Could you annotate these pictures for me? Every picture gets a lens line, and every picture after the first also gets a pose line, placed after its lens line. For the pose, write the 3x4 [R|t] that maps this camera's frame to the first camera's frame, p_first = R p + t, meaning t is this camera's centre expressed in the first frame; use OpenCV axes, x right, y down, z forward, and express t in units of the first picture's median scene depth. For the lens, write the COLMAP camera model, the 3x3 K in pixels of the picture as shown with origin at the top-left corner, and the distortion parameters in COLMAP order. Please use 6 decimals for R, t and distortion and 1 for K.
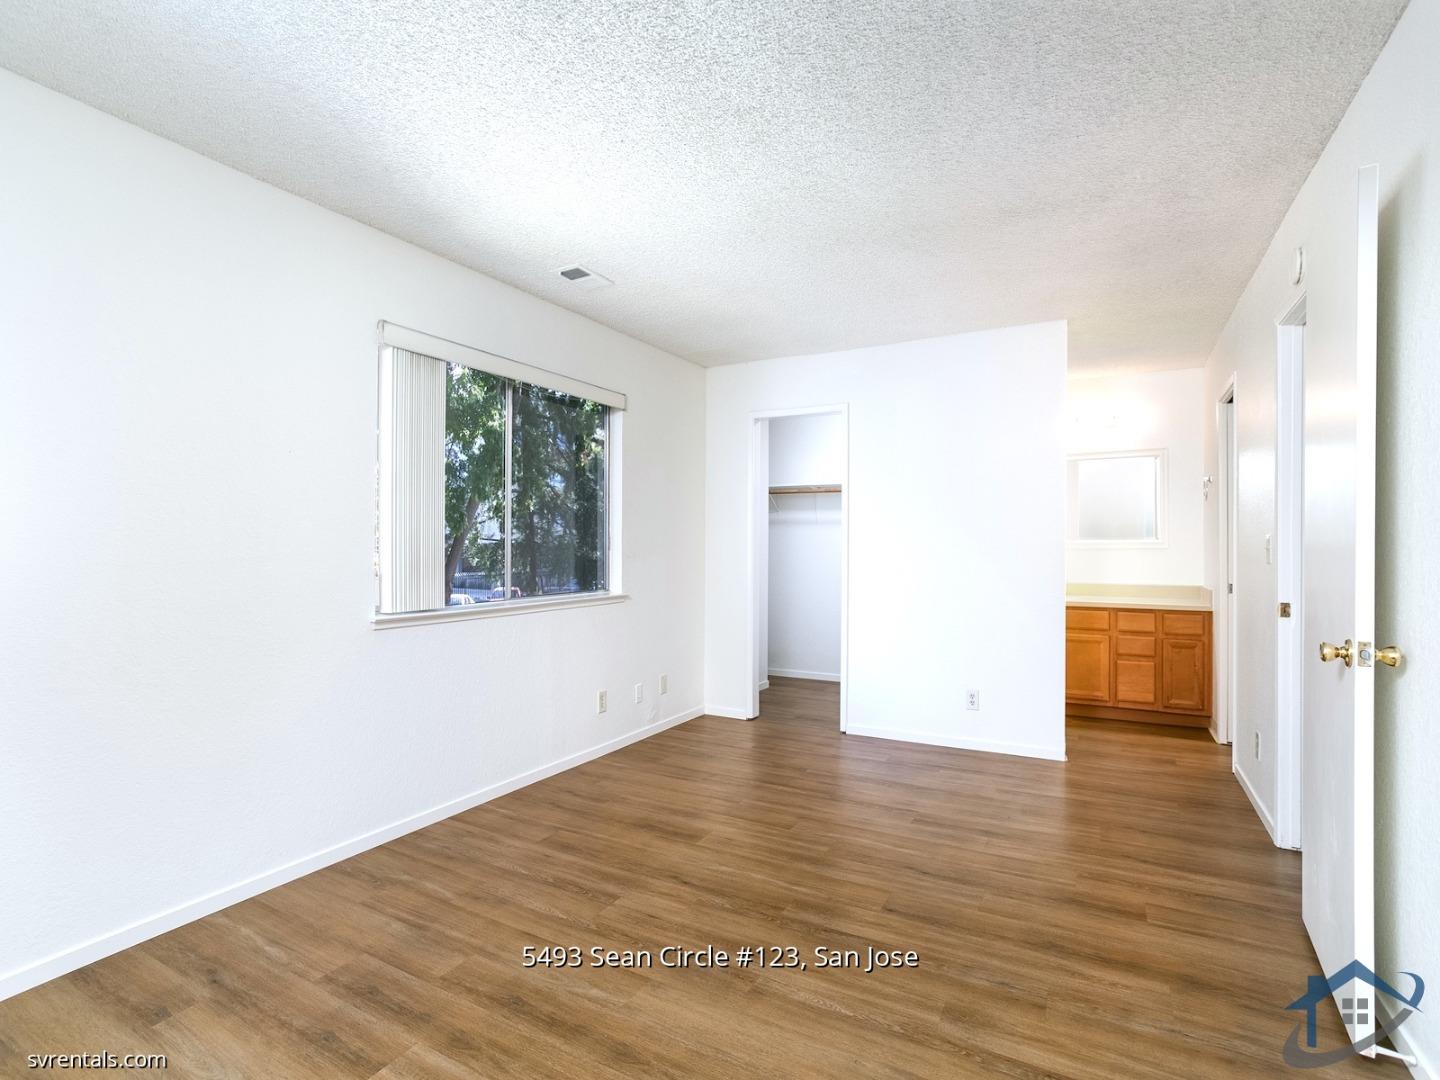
lens RADIAL K [[693.7, 0, 714.8], [0, 693.7, 540.9], [0, 0, 1]] dist [-0.031376, 0.013376]
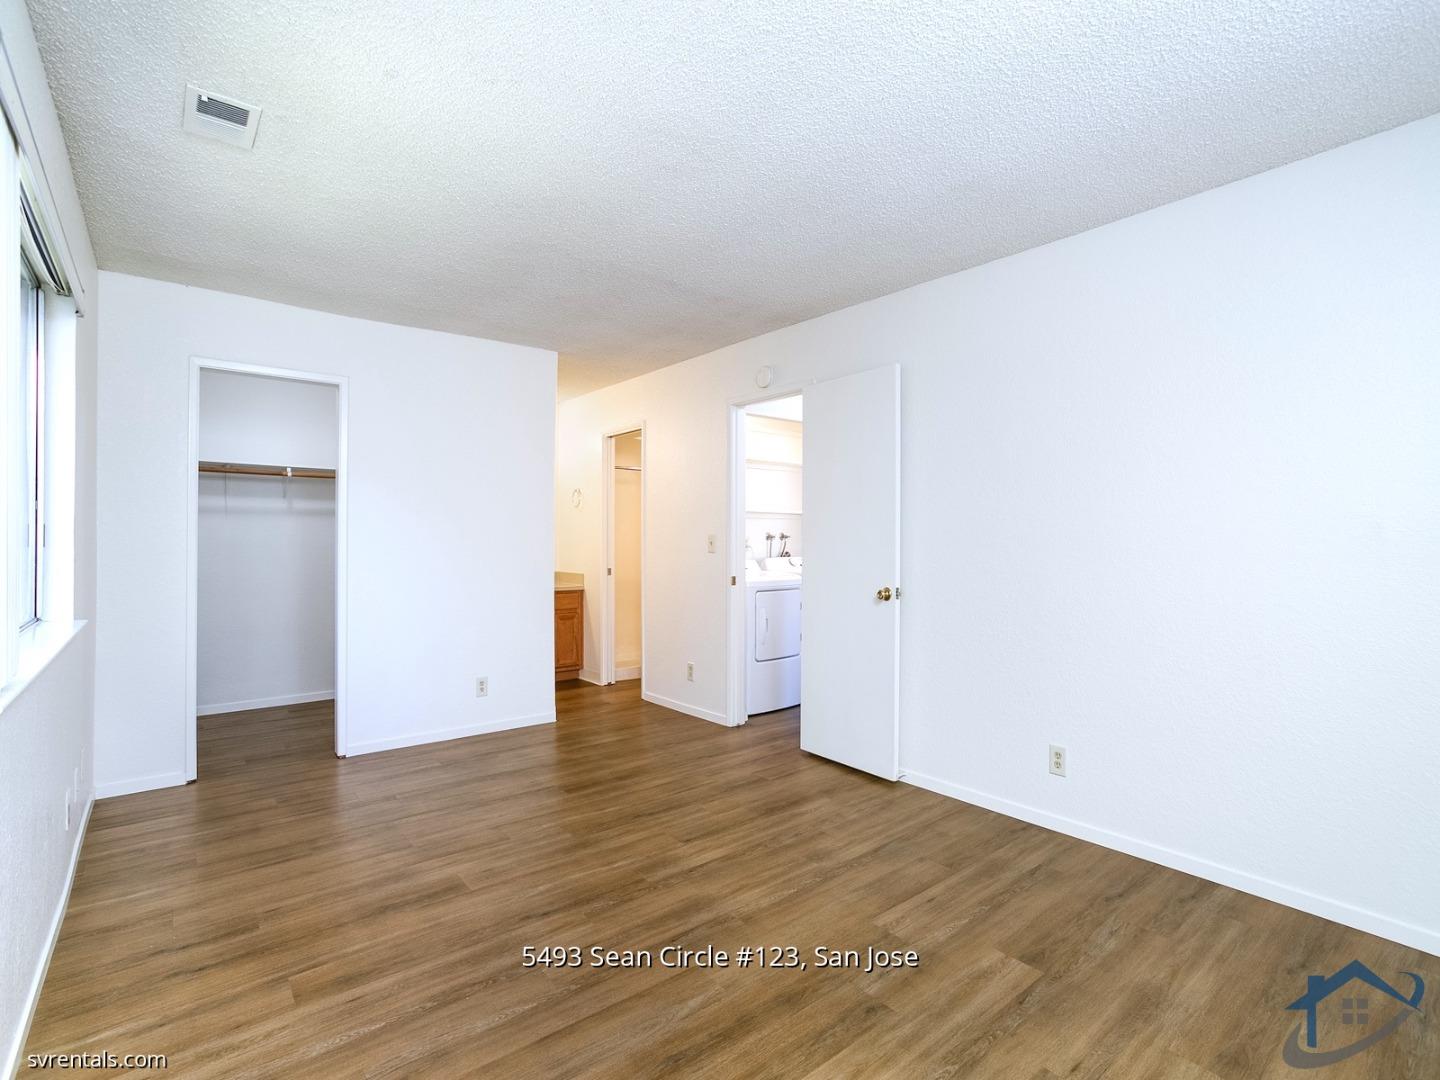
lens RADIAL K [[693.7, 0, 717.1], [0, 693.7, 535.9], [0, 0, 1]] dist [-0.031376, 0.013376]
pose [[0.378016, 0.006250, 0.925778, -0.682169], [-0.008110, 0.999961, -0.003439, -0.000462], [-0.925764, -0.006208, 0.378052, 0.387066]]
